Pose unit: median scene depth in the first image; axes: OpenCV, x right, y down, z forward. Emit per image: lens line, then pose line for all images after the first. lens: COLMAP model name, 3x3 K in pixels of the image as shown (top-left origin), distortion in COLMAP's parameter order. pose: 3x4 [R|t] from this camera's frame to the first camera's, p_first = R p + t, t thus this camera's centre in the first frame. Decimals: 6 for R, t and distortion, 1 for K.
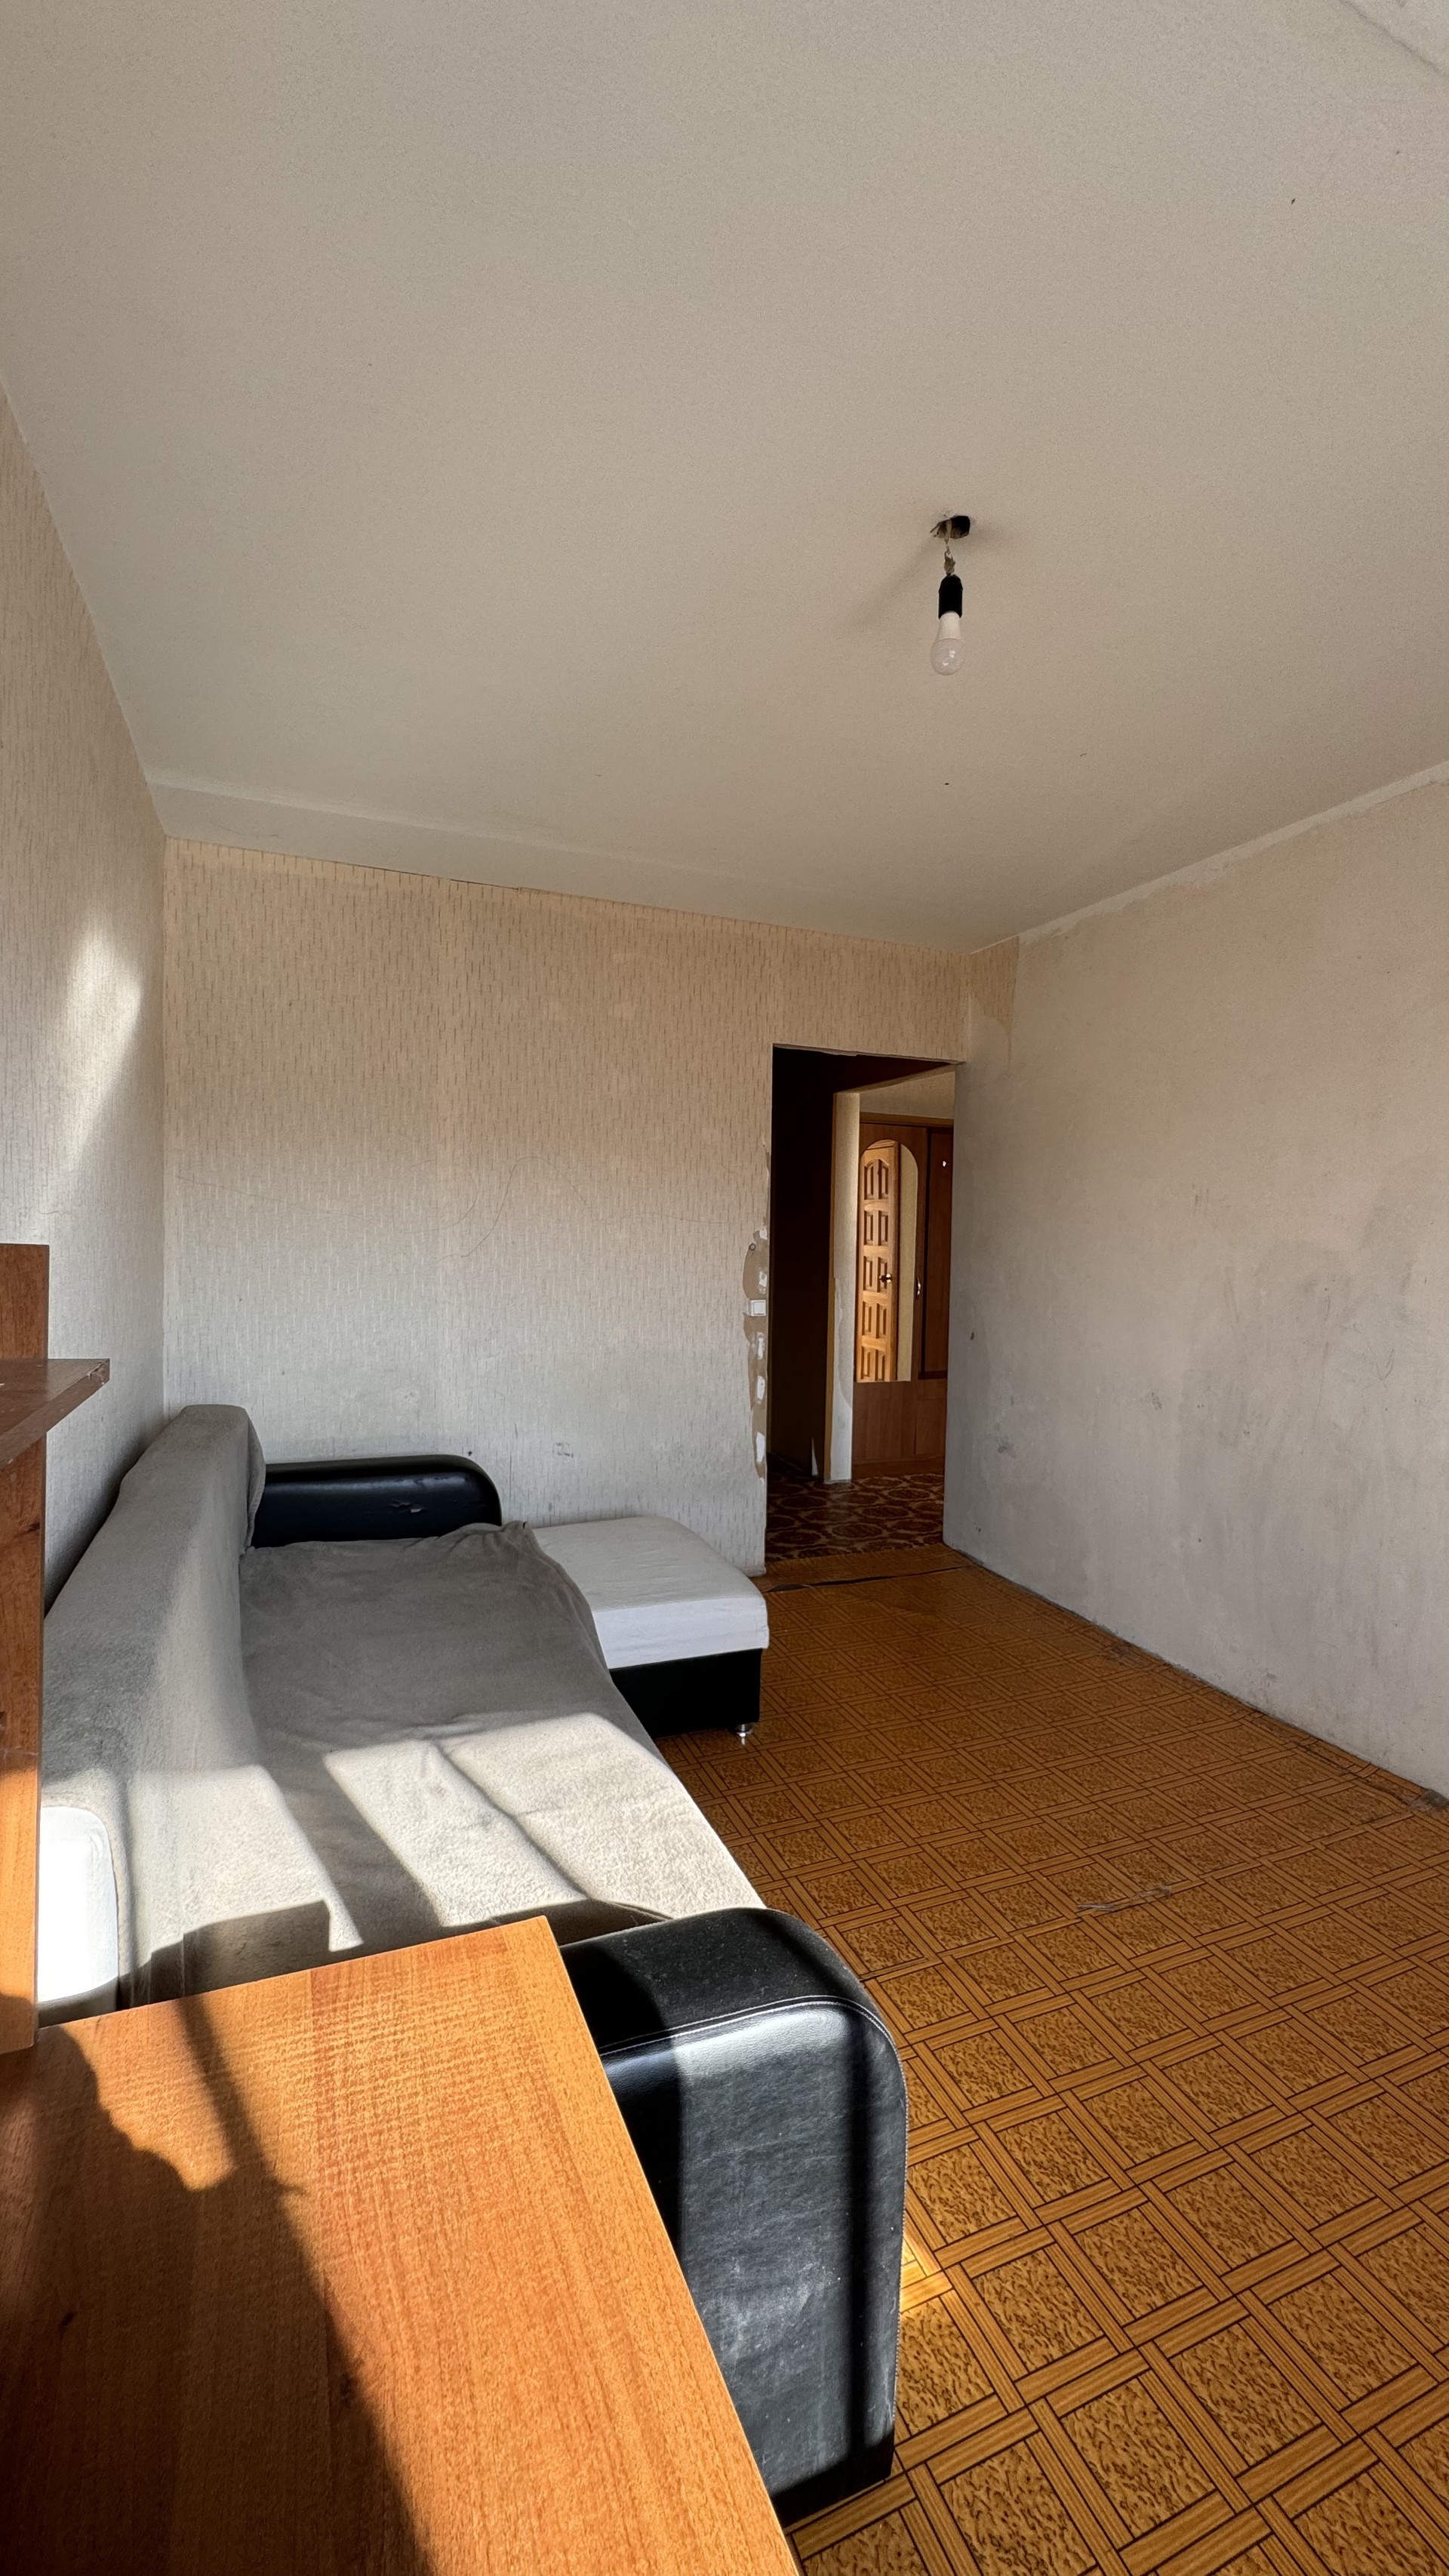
lens RADIAL K [[1023.3, 0, 724.5], [0, 1023.3, 1288.0], [0, 0, 1]] dist [-0.004594, 0.000471]
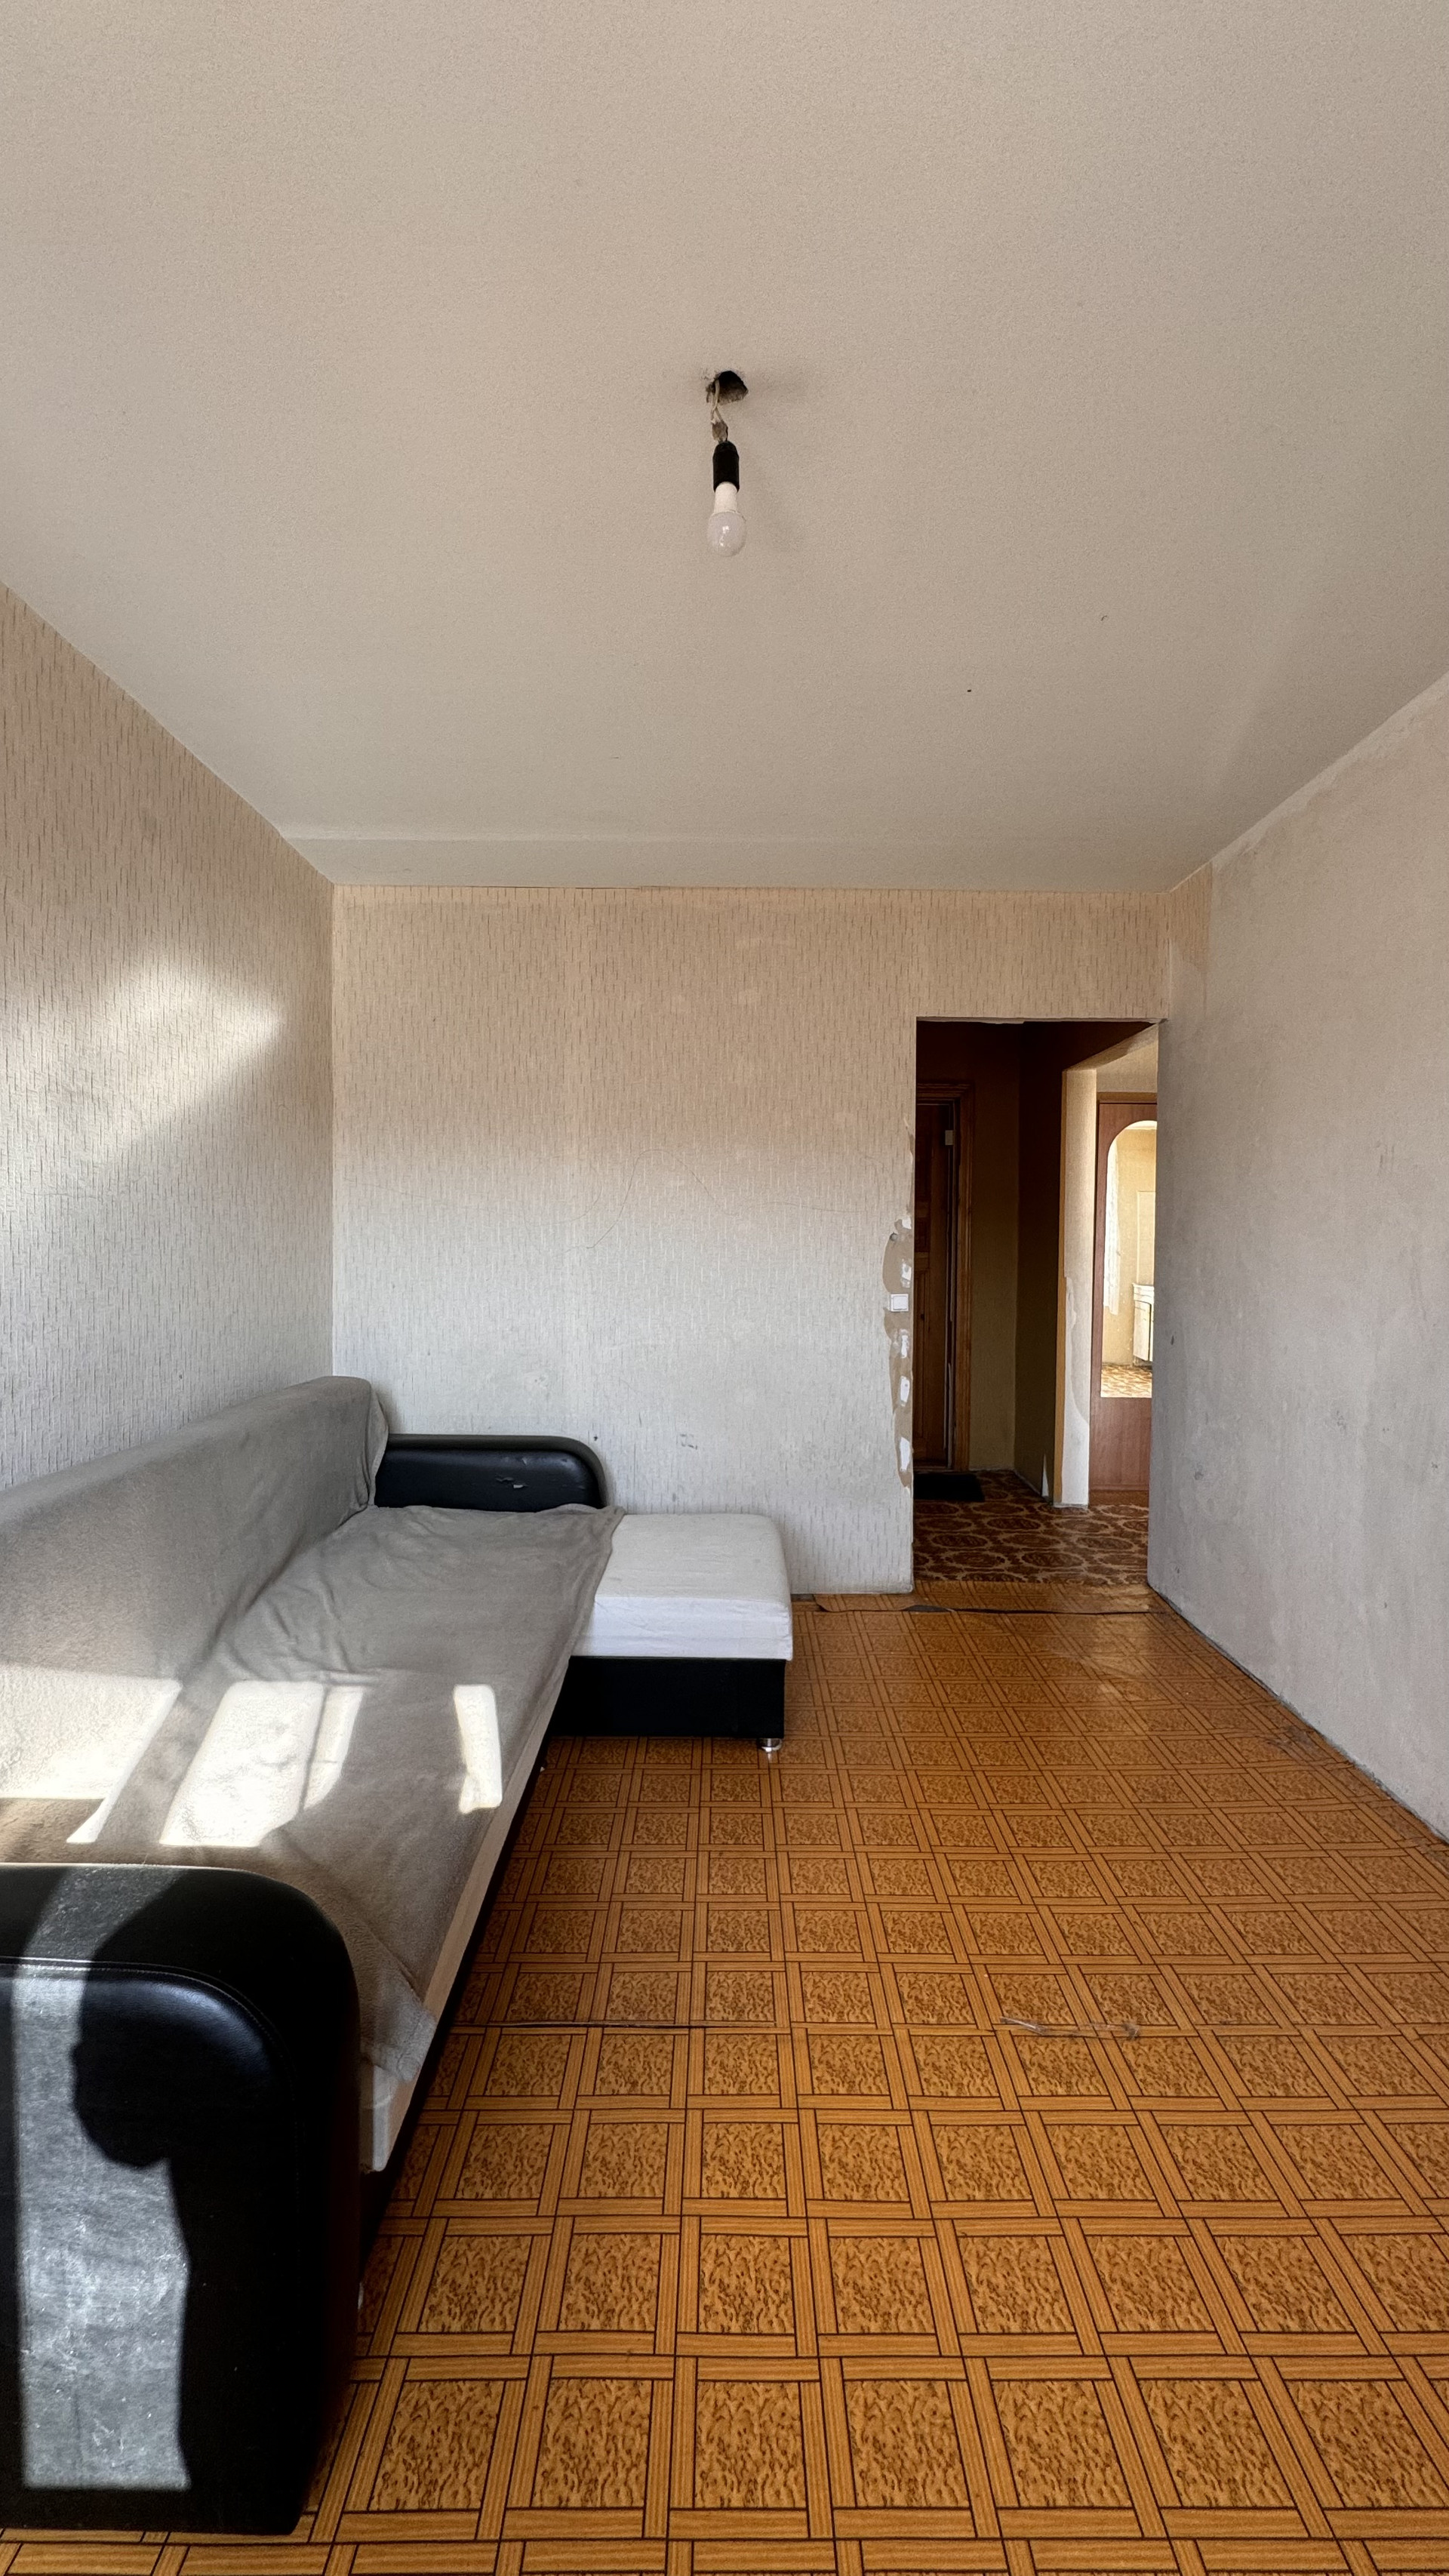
lens RADIAL K [[1023.3, 0, 724.5], [0, 1023.3, 1288.0], [0, 0, 1]] dist [-0.004594, 0.000471]
pose [[0.925122, 0.004346, -0.379644, 0.268470], [-0.010031, 0.999865, -0.012998, 0.022301], [0.379536, 0.015833, 0.925041, 0.092760]]
